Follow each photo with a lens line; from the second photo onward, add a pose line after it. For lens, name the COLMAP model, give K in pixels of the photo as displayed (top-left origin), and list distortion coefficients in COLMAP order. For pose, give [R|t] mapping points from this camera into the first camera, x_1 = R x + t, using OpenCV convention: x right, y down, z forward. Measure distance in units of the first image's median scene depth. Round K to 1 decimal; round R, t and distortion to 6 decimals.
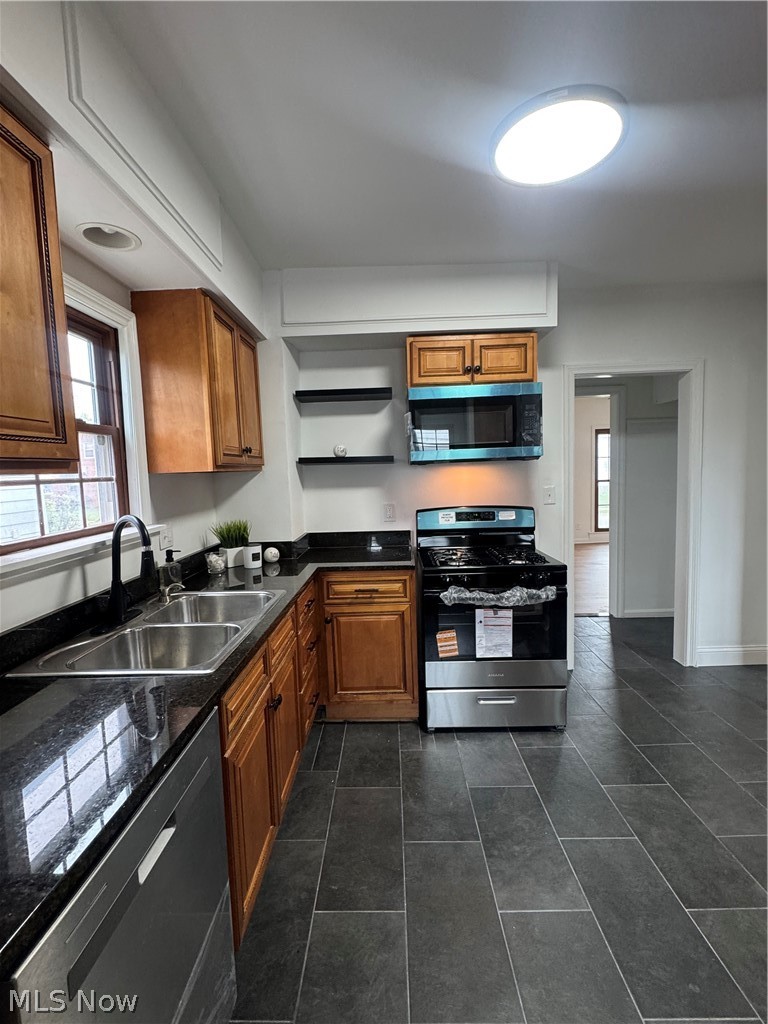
lens RADIAL K [[471.7, 0, 383.9], [0, 471.7, 511.5], [0, 0, 1]] dist [-0.001662, -0.000081]
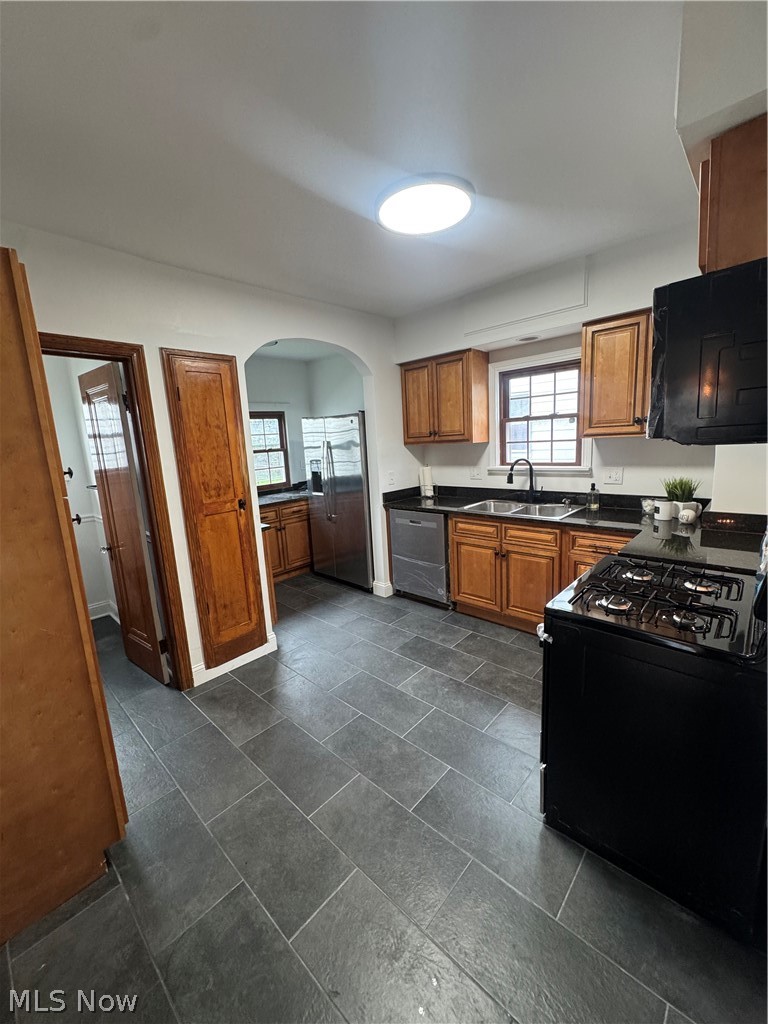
lens RADIAL K [[408.2, 0, 385.6], [0, 408.2, 509.6], [0, 0, 1]] dist [0.000413, -0.000119]
pose [[-0.668438, 0.199583, -0.716490, 1.421480], [0.017168, 0.967208, 0.253406, -0.268620], [0.743570, 0.157085, -0.649945, 1.809496]]
